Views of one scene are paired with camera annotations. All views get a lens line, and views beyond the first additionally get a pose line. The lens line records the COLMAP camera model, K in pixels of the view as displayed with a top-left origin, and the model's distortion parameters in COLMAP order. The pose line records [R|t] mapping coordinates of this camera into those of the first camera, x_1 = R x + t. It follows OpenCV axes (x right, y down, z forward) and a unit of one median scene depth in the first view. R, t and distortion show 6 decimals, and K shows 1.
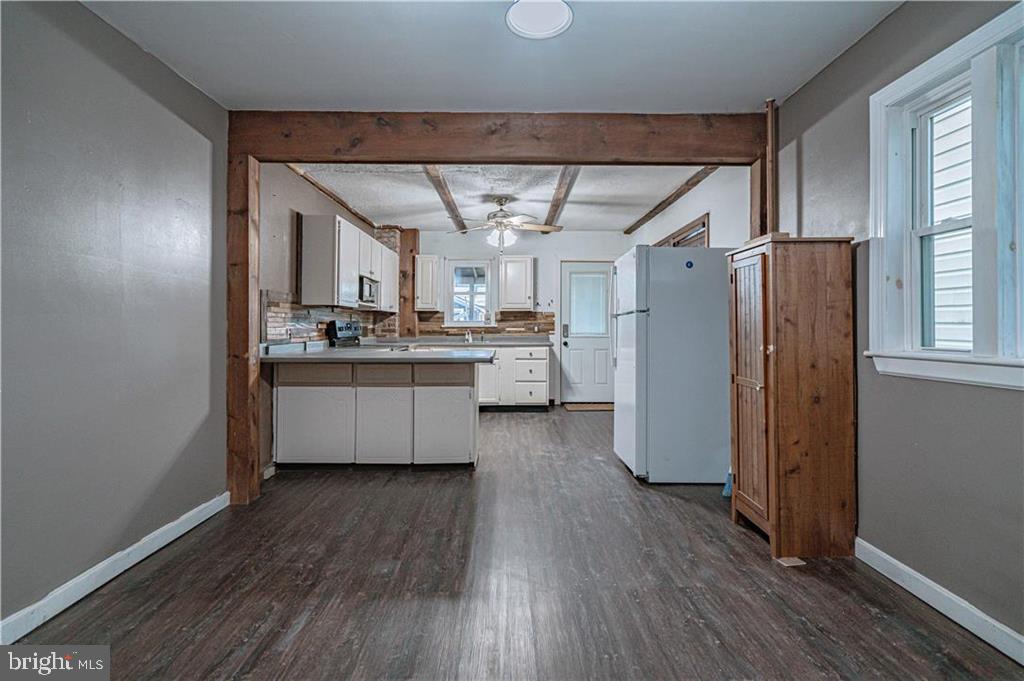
lens RADIAL K [[467.4, 0, 507.0], [0, 467.4, 319.2], [0, 0, 1]] dist [-0.003658, 0.002151]
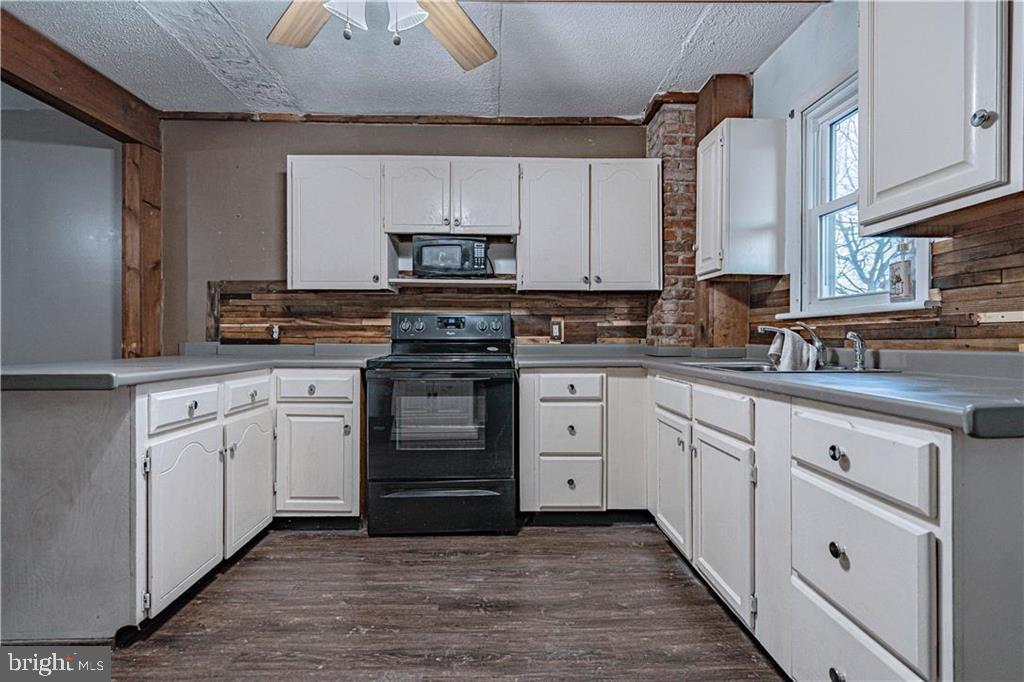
lens RADIAL K [[467.4, 0, 511.3], [0, 467.4, 343.2], [0, 0, 1]] dist [-0.003658, 0.002151]
pose [[0.030626, 0.008920, -0.999491, 0.433171], [0.014493, 0.999851, 0.009367, 0.061794], [0.999426, -0.014773, 0.030492, 1.757337]]
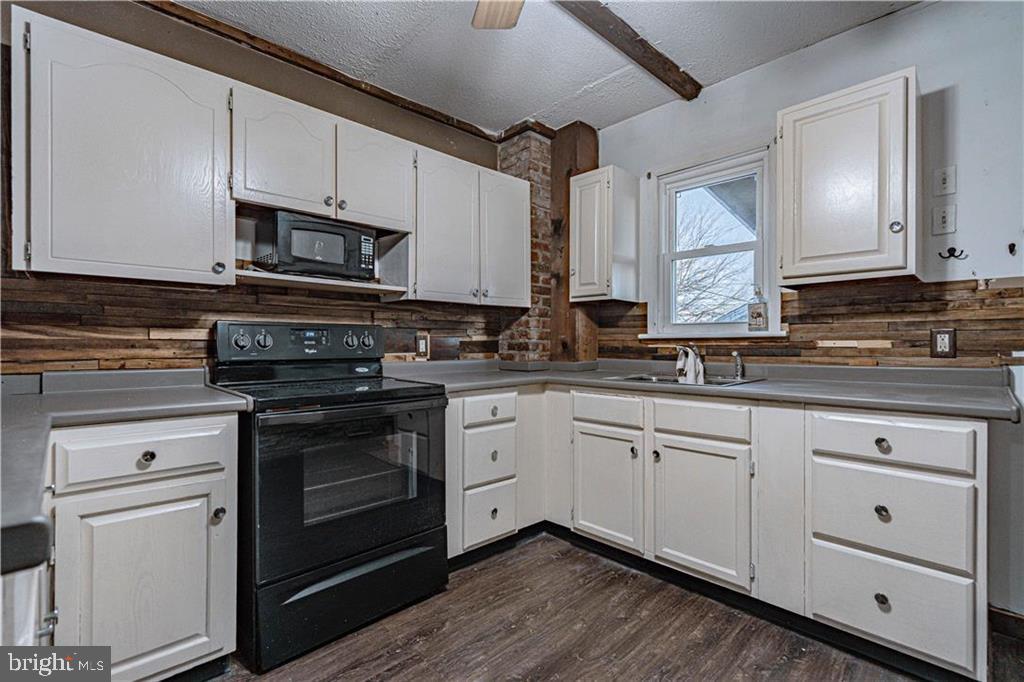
lens RADIAL K [[467.4, 0, 513.3], [0, 467.4, 343.8], [0, 0, 1]] dist [-0.003658, 0.002151]
pose [[0.694875, -0.001099, -0.719130, 0.186430], [0.013291, 0.999848, 0.011315, 0.033281], [0.719008, -0.017421, 0.694784, 1.382815]]
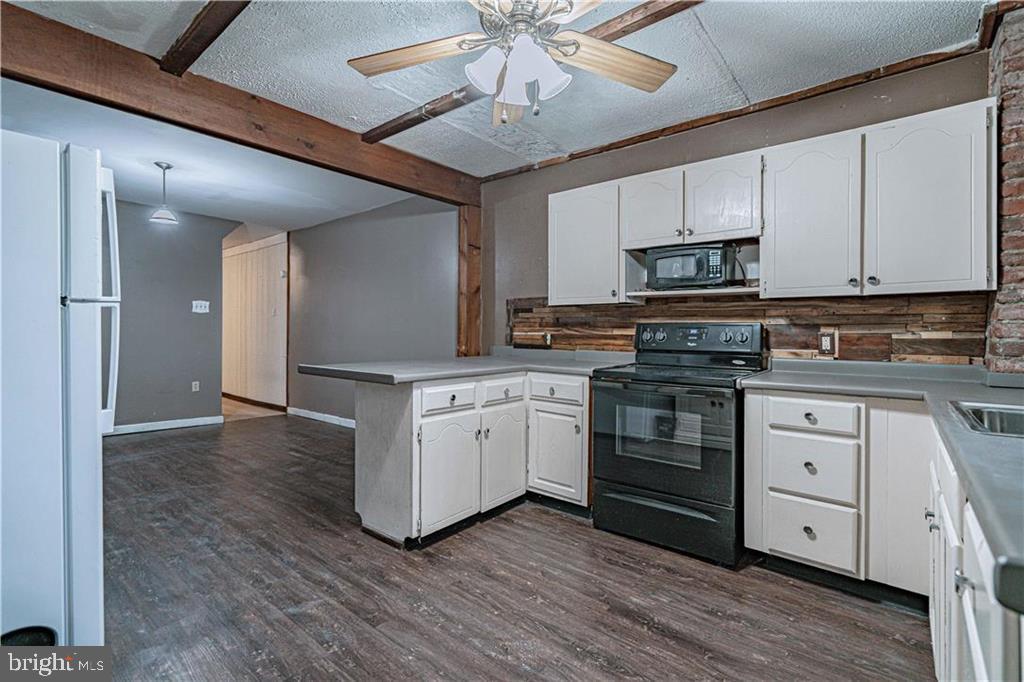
lens RADIAL K [[467.4, 0, 516.5], [0, 467.4, 336.2], [0, 0, 1]] dist [-0.003658, 0.002151]
pose [[-0.628073, 0.002135, -0.778152, 0.412785], [0.002197, 0.999997, 0.000971, 0.030454], [0.778152, -0.001100, -0.628075, 1.980663]]
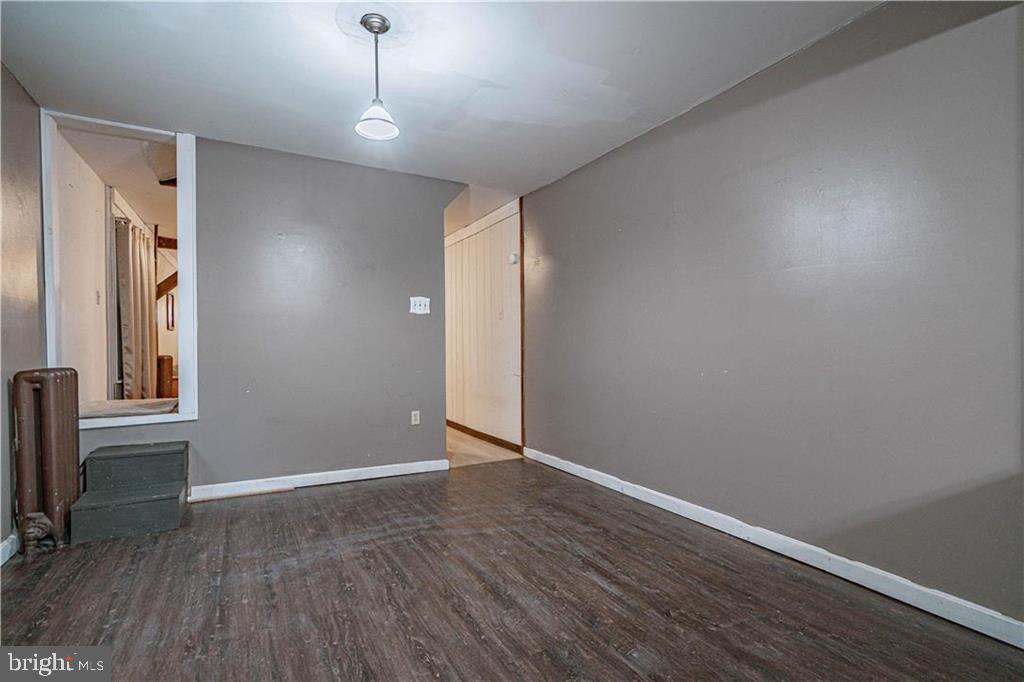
lens RADIAL K [[467.4, 0, 494.6], [0, 467.4, 348.1], [0, 0, 1]] dist [-0.003658, 0.002151]
pose [[-0.879495, 0.016232, -0.475631, 0.206594], [0.015896, 0.999862, 0.004729, 0.028624], [0.475643, -0.003402, -0.879632, 1.123100]]
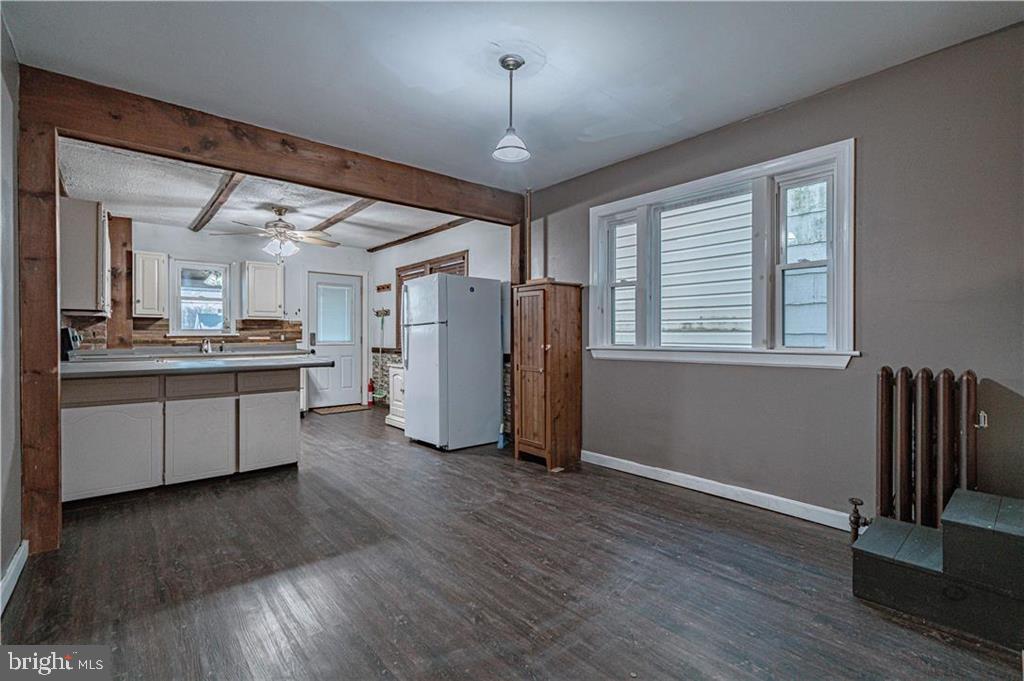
lens RADIAL K [[467.4, 0, 503.4], [0, 467.4, 331.7], [0, 0, 1]] dist [-0.003658, 0.002151]
pose [[0.767374, 0.000542, 0.641200, -0.475397], [-0.005466, 0.999969, 0.005697, 0.000541], [-0.641177, -0.007877, 0.767353, -0.141523]]
